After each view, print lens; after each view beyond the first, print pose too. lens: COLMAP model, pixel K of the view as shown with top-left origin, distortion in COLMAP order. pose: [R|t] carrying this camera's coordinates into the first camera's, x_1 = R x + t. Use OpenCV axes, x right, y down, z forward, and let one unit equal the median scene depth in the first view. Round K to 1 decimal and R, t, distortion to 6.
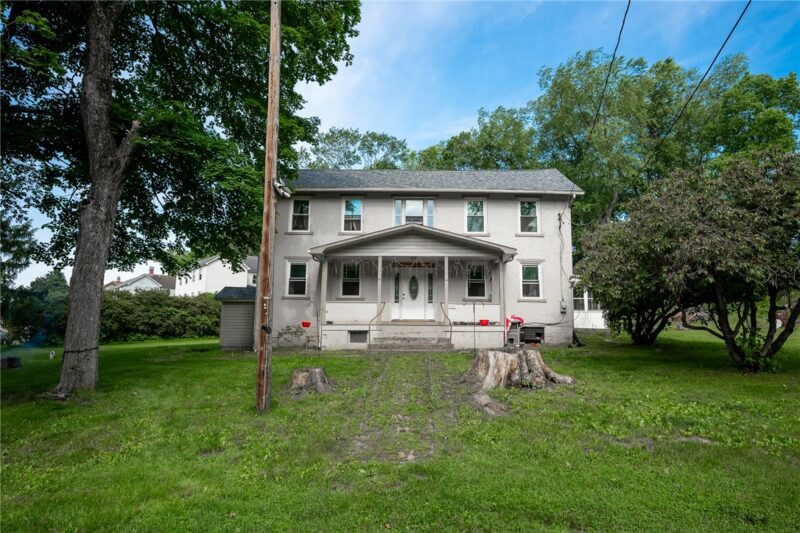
lens RADIAL K [[488.9, 0, 400.4], [0, 488.9, 268.0], [0, 0, 1]] dist [-0.000399, -0.001565]
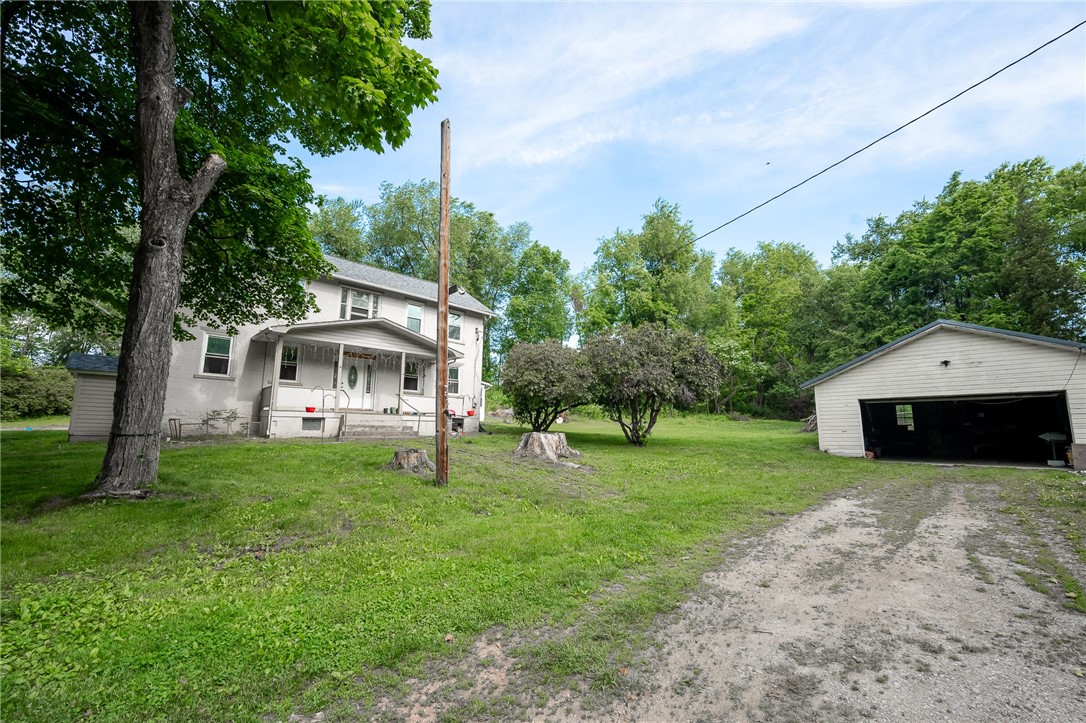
lens RADIAL K [[462.6, 0, 540.9], [0, 462.6, 361.4], [0, 0, 1]] dist [-0.011503, -0.000022]
pose [[0.723059, 0.106396, 0.682544, -0.363559], [-0.101715, 0.993696, -0.047147, 0.013853], [-0.683257, -0.035335, 0.729322, 0.028432]]
